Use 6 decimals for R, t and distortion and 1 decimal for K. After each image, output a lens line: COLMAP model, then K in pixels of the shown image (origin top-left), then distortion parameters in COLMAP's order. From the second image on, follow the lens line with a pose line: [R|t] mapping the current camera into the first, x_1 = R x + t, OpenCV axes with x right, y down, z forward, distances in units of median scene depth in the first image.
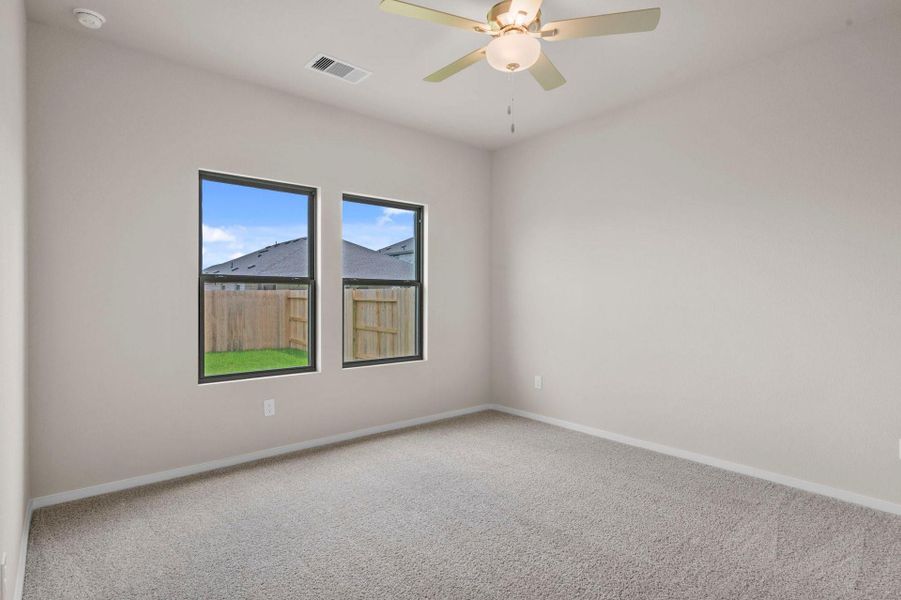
lens RADIAL K [[490.7, 0, 448.9], [0, 490.7, 294.2], [0, 0, 1]] dist [0.047545, 0.001097]
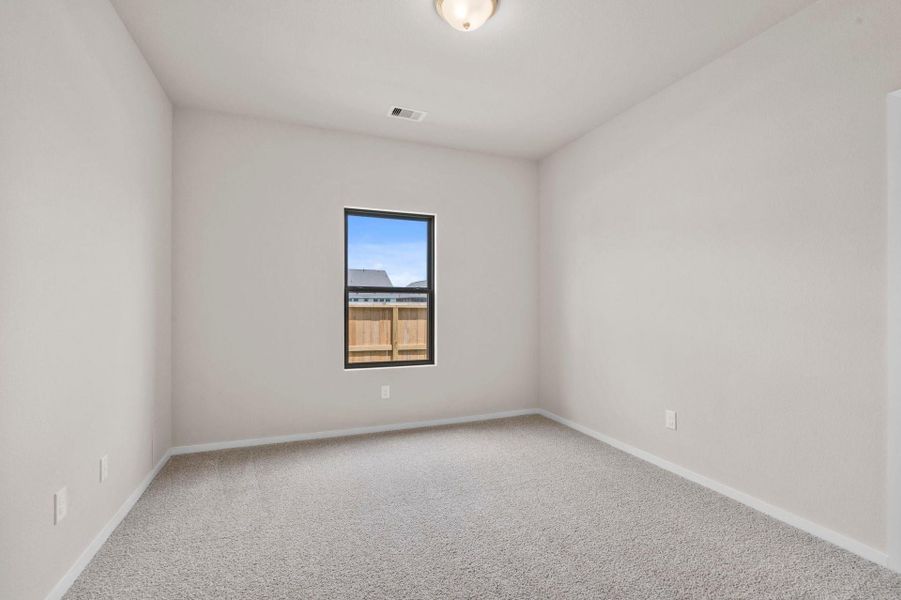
lens RADIAL K [[397.1, 0, 446.8], [0, 397.1, 302.2], [0, 0, 1]] dist [-0.002269, -0.000083]
pose [[0.940413, -0.000742, -0.340034, 0.125652], [0.001027, 0.999999, 0.000658, 0.000976], [0.340033, -0.000968, 0.940413, 0.108271]]
